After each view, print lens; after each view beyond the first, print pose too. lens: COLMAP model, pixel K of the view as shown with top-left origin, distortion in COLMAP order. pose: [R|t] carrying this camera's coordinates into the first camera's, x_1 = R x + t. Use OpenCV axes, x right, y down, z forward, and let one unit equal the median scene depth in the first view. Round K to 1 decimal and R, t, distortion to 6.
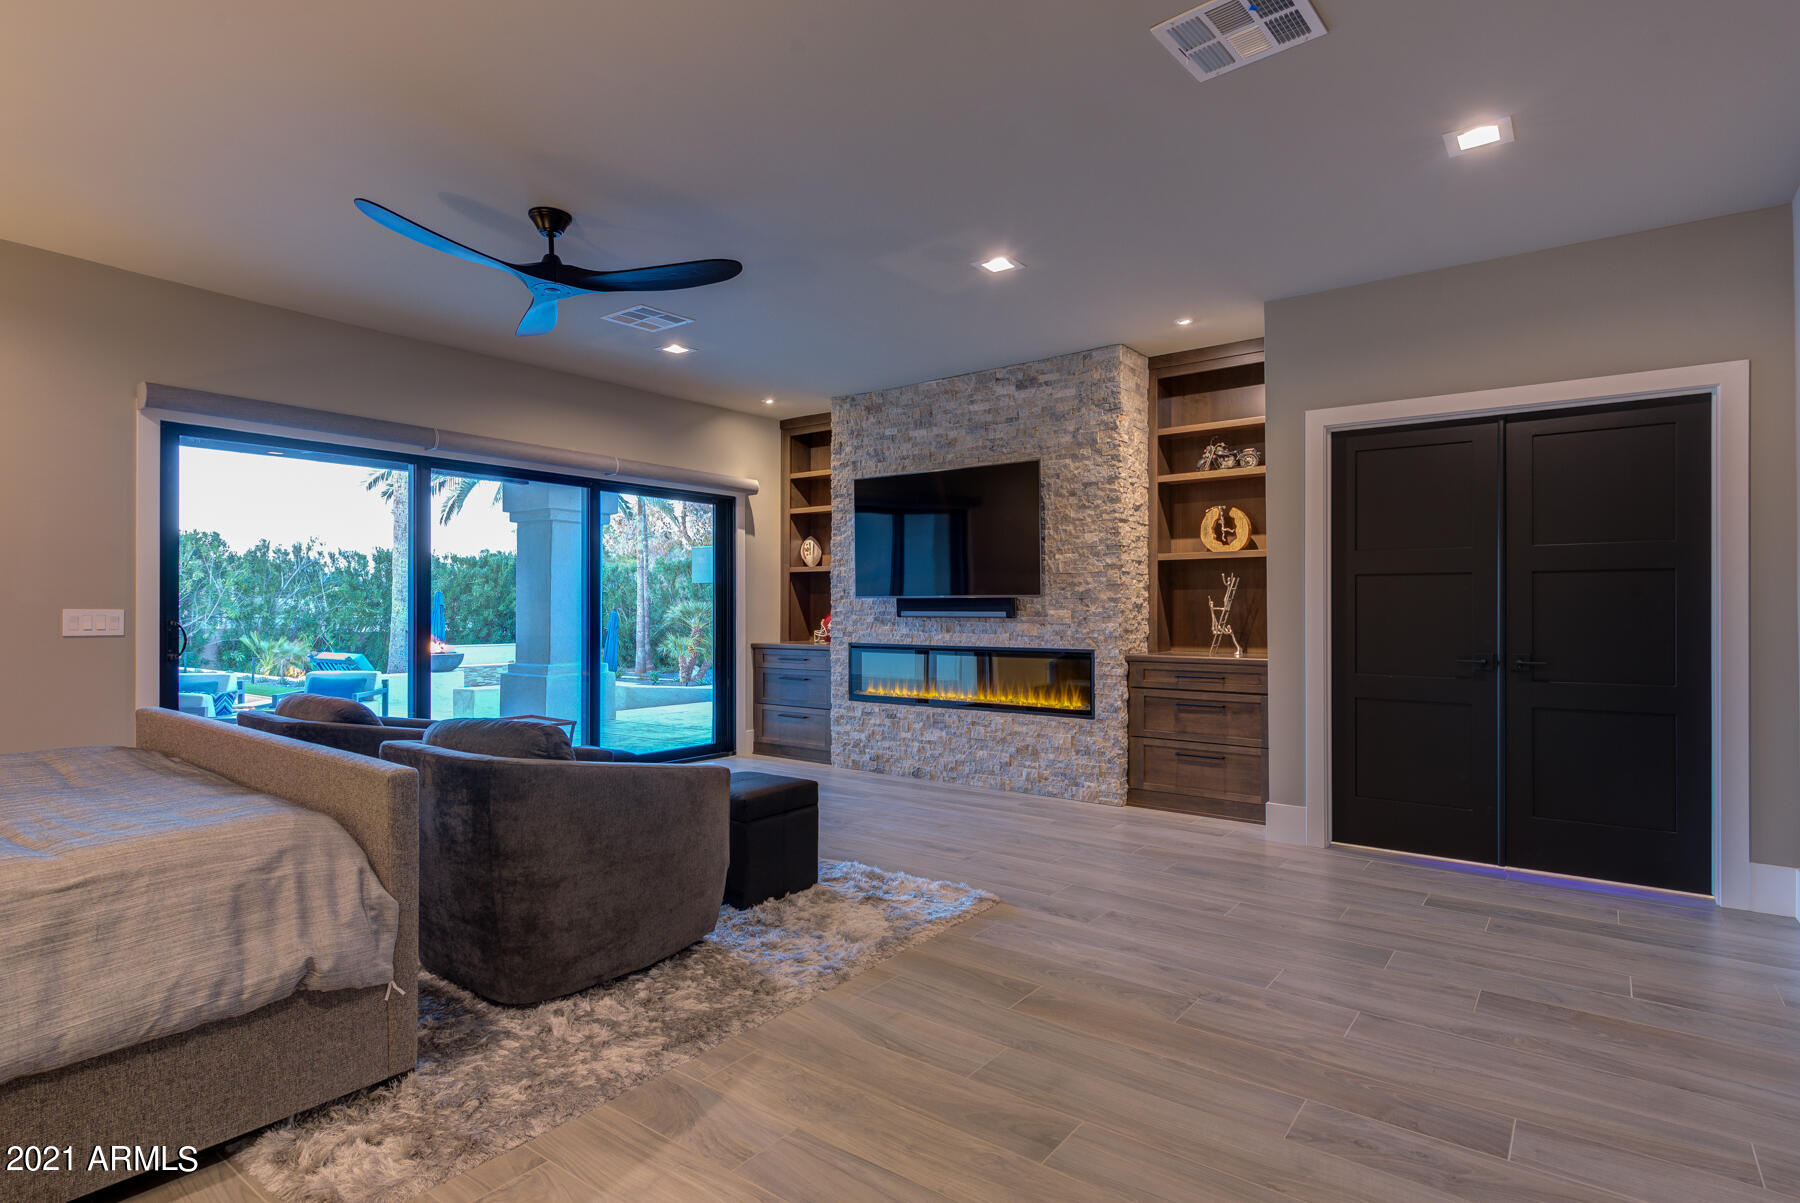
lens RADIAL K [[932.9, 0, 901.5], [0, 932.9, 603.5], [0, 0, 1]] dist [0.009366, -0.000845]
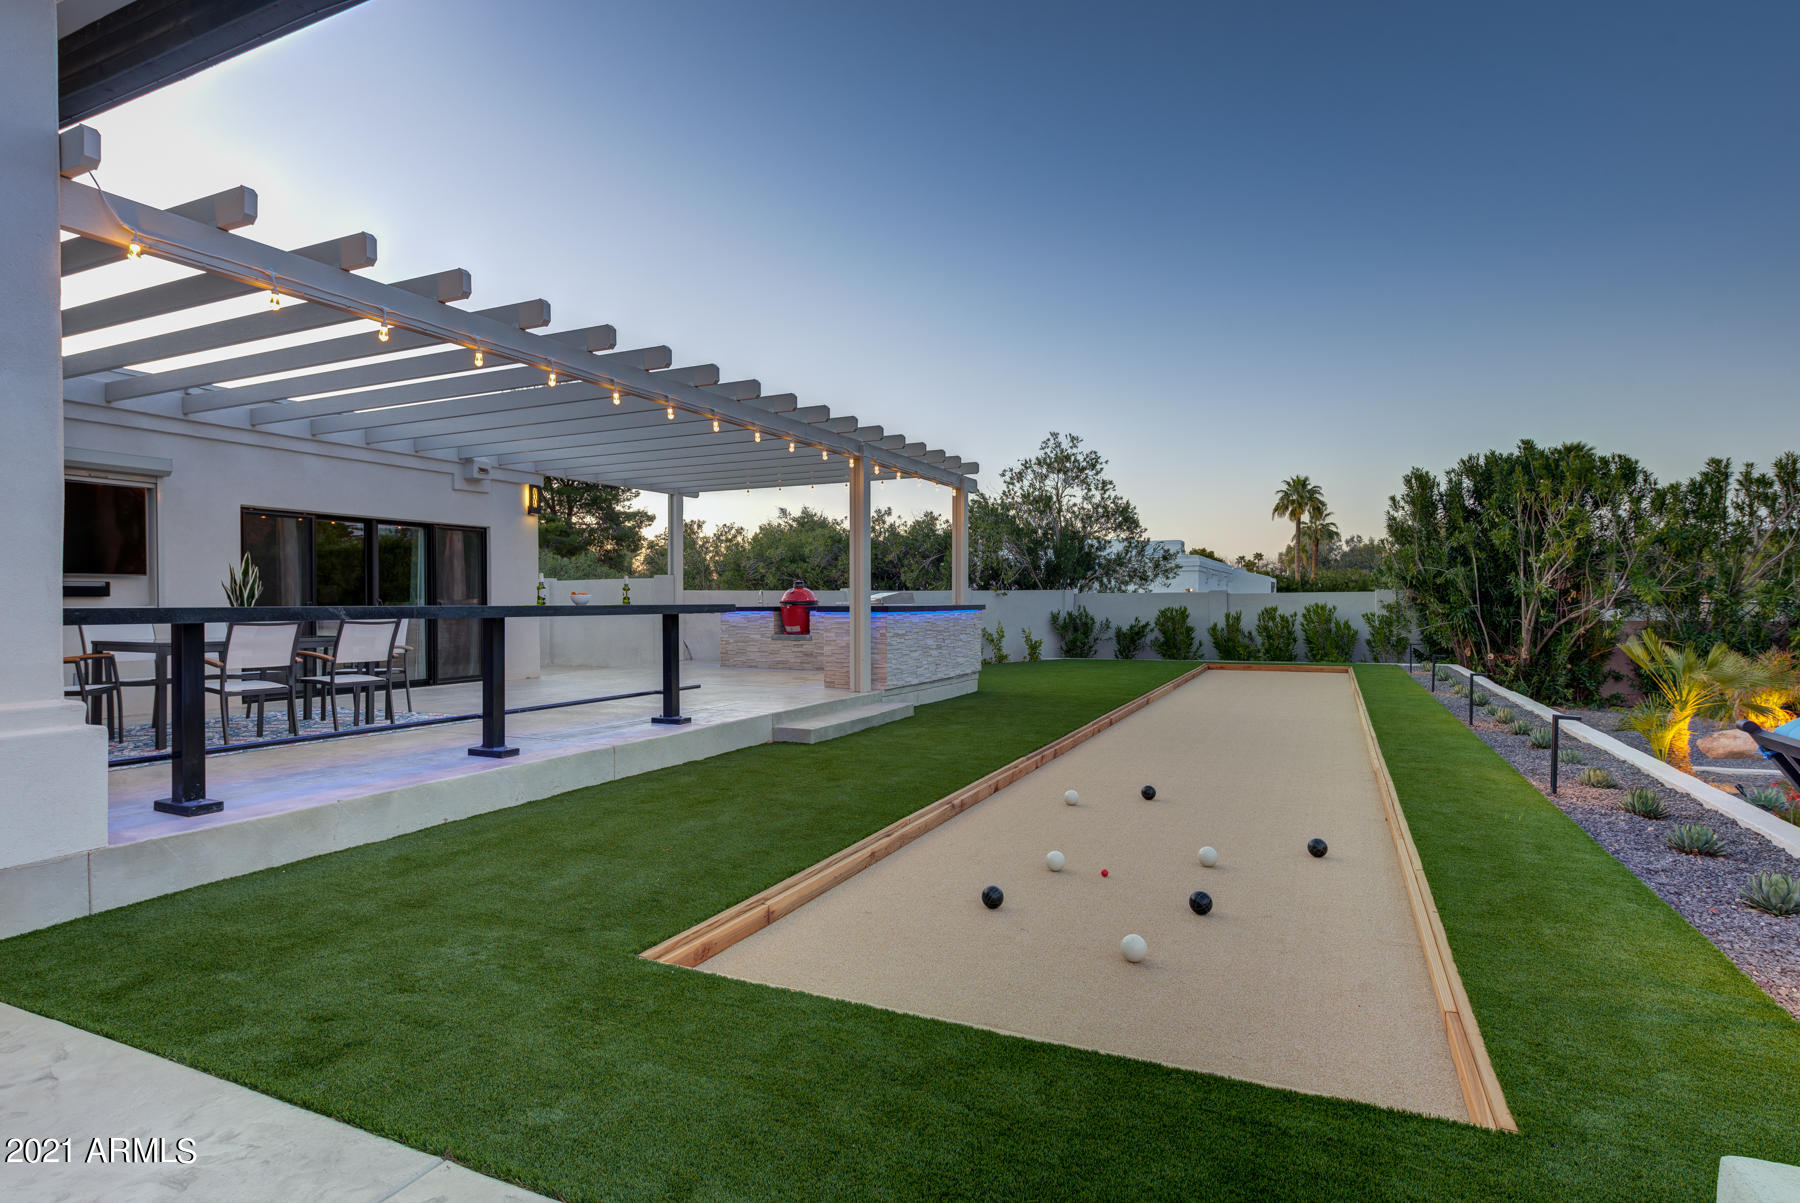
lens RADIAL K [[932.9, 0, 898.2], [0, 932.9, 601.5], [0, 0, 1]] dist [0.009366, -0.000845]
pose [[0.201073, -0.005581, -0.979560, -0.912083], [0.015732, 0.999873, -0.002468, 0.032628], [0.979450, -0.014914, 0.201135, 1.603908]]
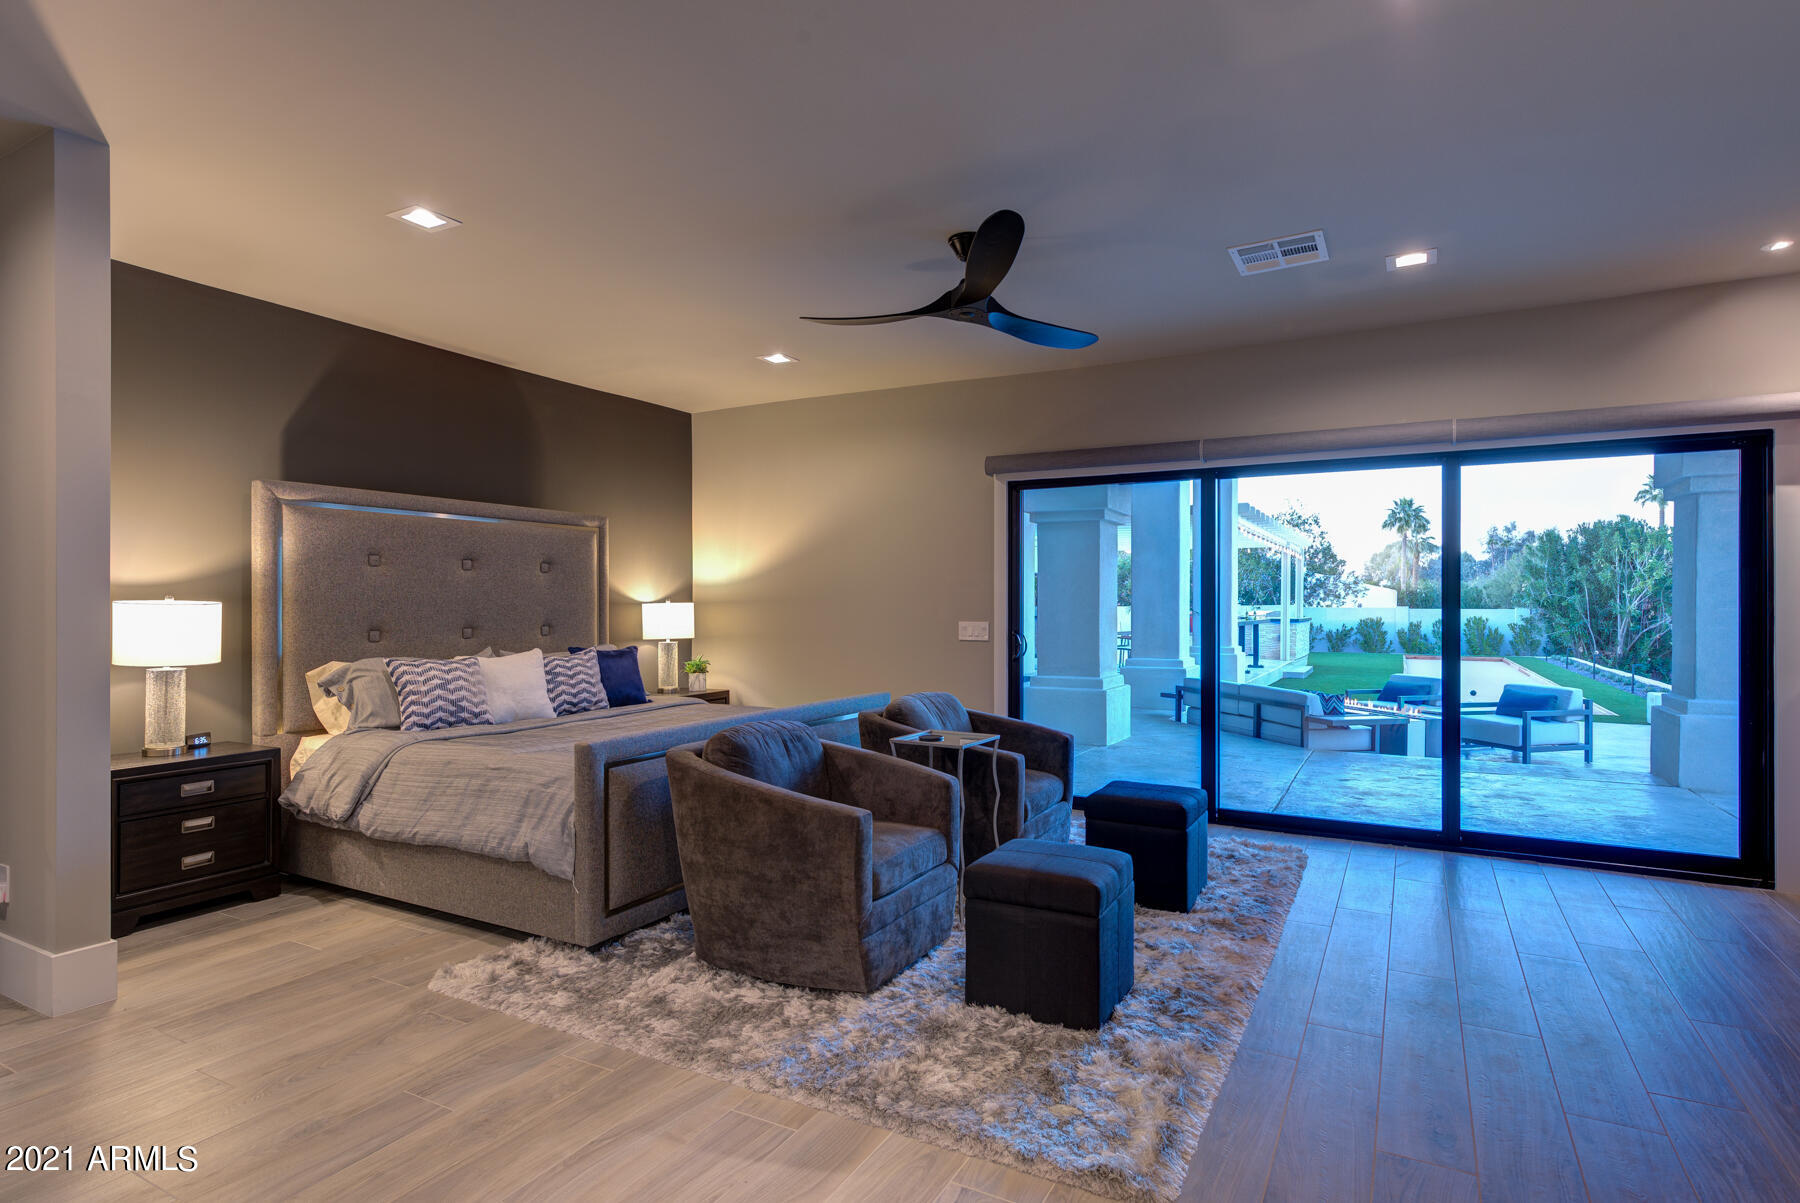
lens RADIAL K [[932.9, 0, 894.7], [0, 932.9, 604.8], [0, 0, 1]] dist [0.009366, -0.000845]
pose [[0.134809, -0.000300, -0.990872, 0.291734], [0.005178, 0.999987, 0.000402, -0.011507], [0.990858, -0.005185, 0.134809, 0.374991]]
